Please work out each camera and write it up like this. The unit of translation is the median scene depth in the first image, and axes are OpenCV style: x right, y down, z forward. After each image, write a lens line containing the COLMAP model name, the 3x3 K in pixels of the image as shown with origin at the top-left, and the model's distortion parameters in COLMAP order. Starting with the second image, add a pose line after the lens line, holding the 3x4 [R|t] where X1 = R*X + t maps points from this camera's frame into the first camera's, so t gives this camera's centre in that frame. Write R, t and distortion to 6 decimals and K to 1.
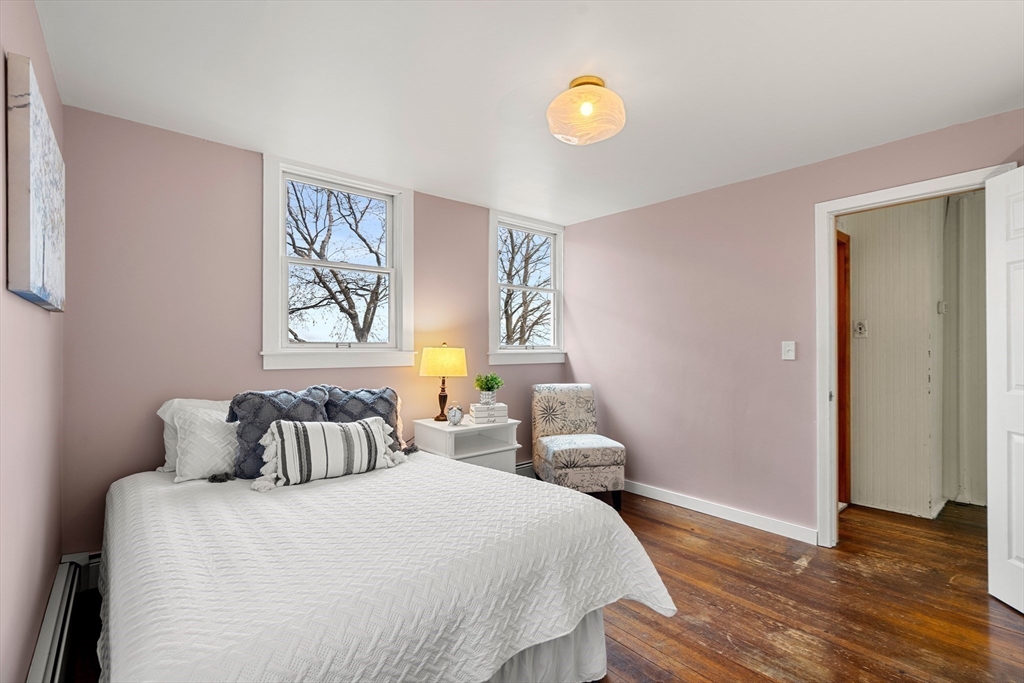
lens RADIAL K [[476.5, 0, 511.7], [0, 476.5, 347.8], [0, 0, 1]] dist [-0.001138, 0.000155]
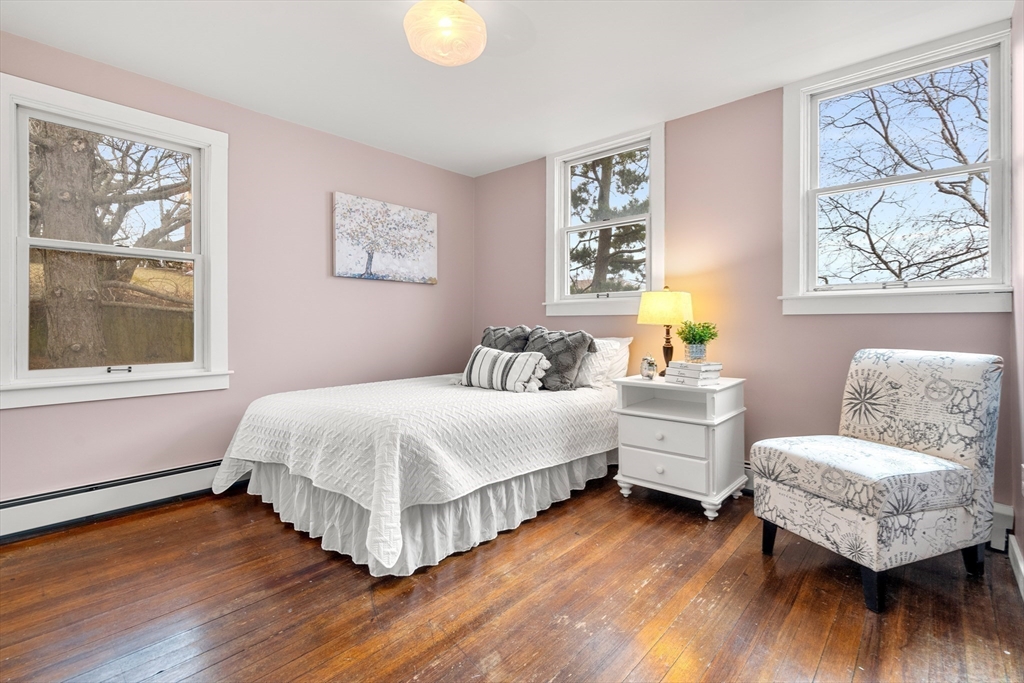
lens RADIAL K [[476.5, 0, 500.7], [0, 476.5, 318.2], [0, 0, 1]] dist [-0.001138, 0.000155]
pose [[0.133491, -0.005618, -0.991034, 0.657706], [0.001450, 0.999984, -0.005473, 0.050365], [0.991049, -0.000707, 0.133497, 0.571904]]
